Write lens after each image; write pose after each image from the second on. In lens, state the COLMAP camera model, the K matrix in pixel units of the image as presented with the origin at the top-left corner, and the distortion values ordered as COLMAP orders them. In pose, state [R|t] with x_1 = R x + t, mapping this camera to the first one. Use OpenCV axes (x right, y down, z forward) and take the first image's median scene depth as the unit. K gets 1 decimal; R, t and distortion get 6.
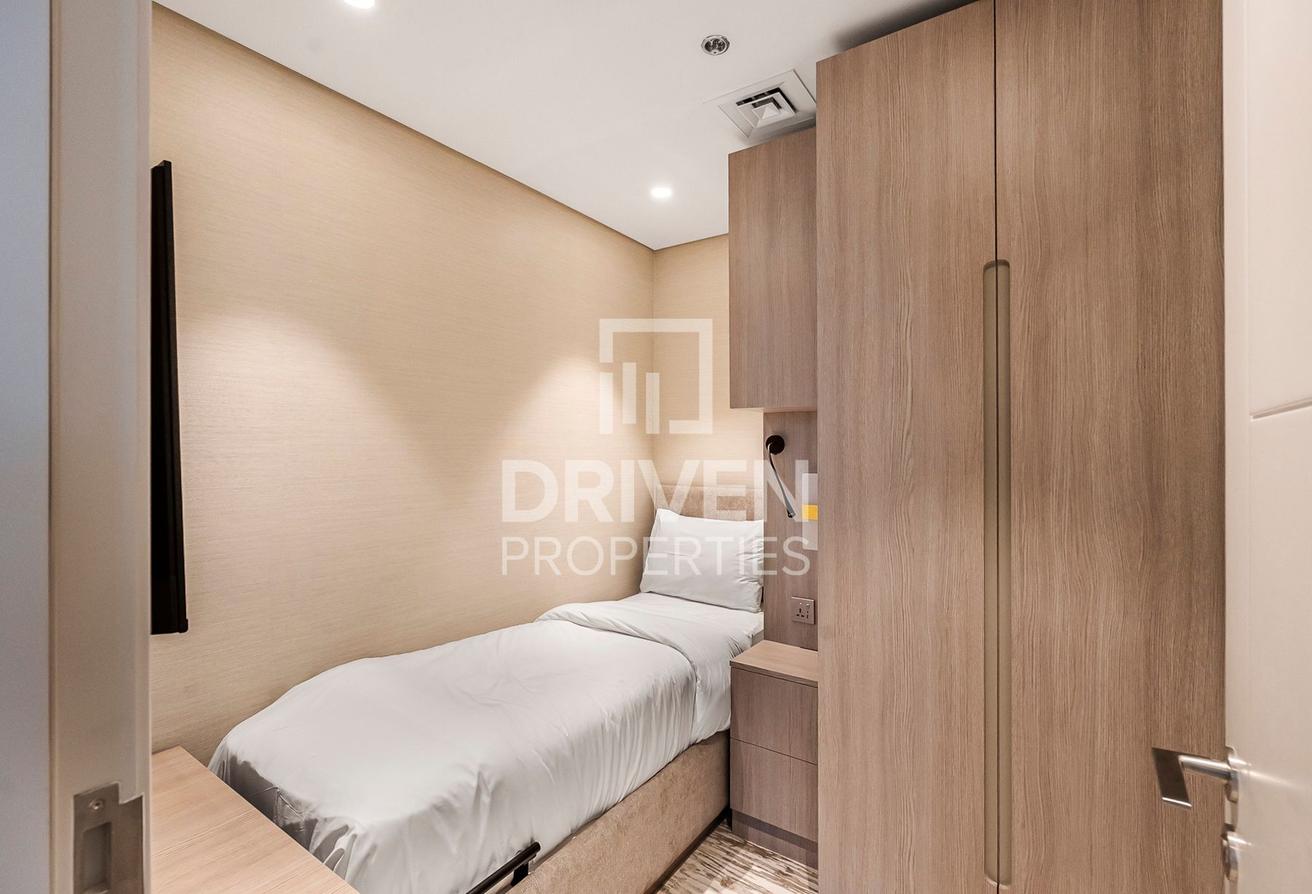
lens RADIAL K [[585.4, 0, 660.6], [0, 585.4, 448.7], [0, 0, 1]] dist [-0.002112, 0.000400]
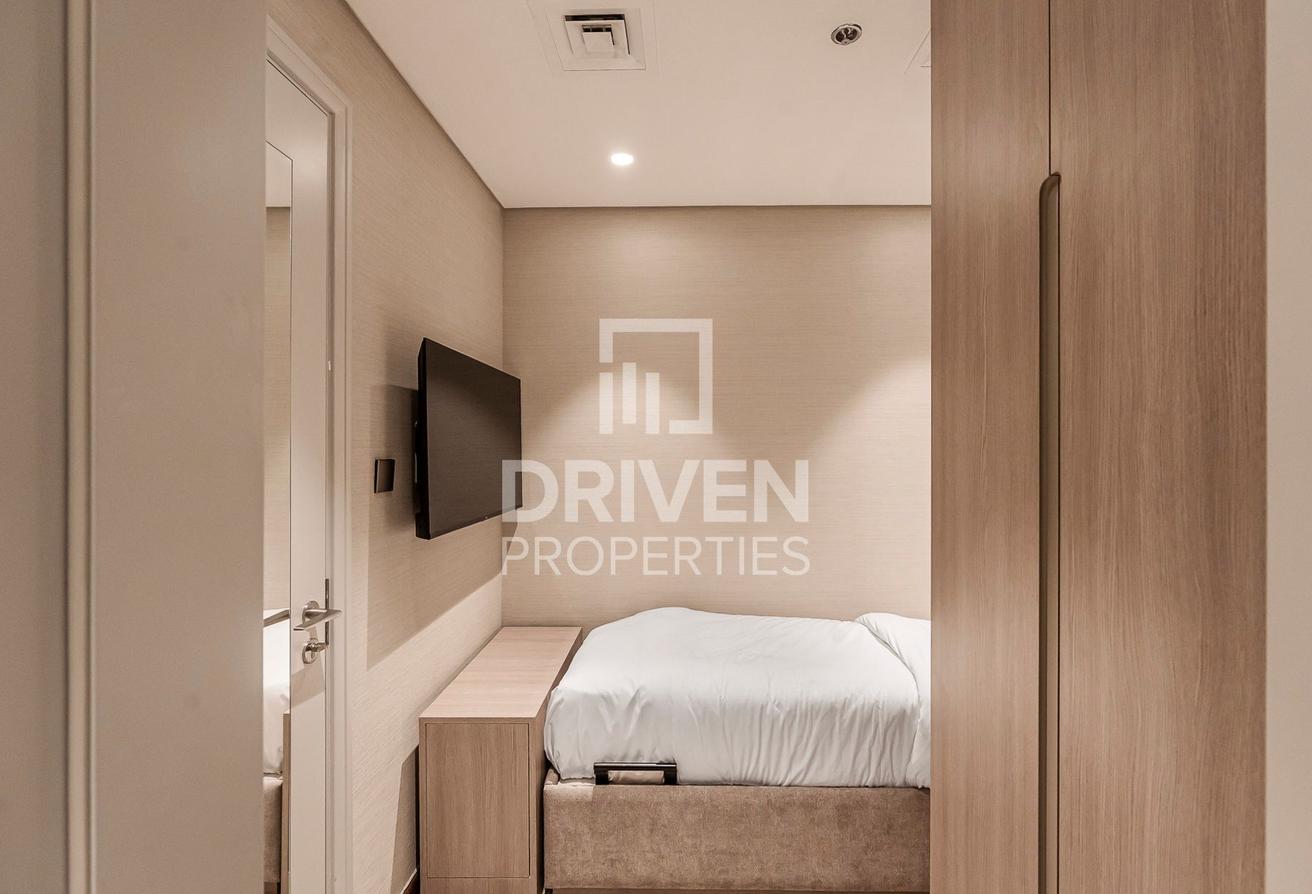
lens RADIAL K [[585.4, 0, 660.6], [0, 585.4, 448.7], [0, 0, 1]] dist [-0.002112, 0.000400]
pose [[0.542663, -0.008437, -0.839908, 0.931839], [0.008219, 0.999955, -0.004734, -0.019019], [0.839910, -0.004334, 0.542708, 0.293440]]
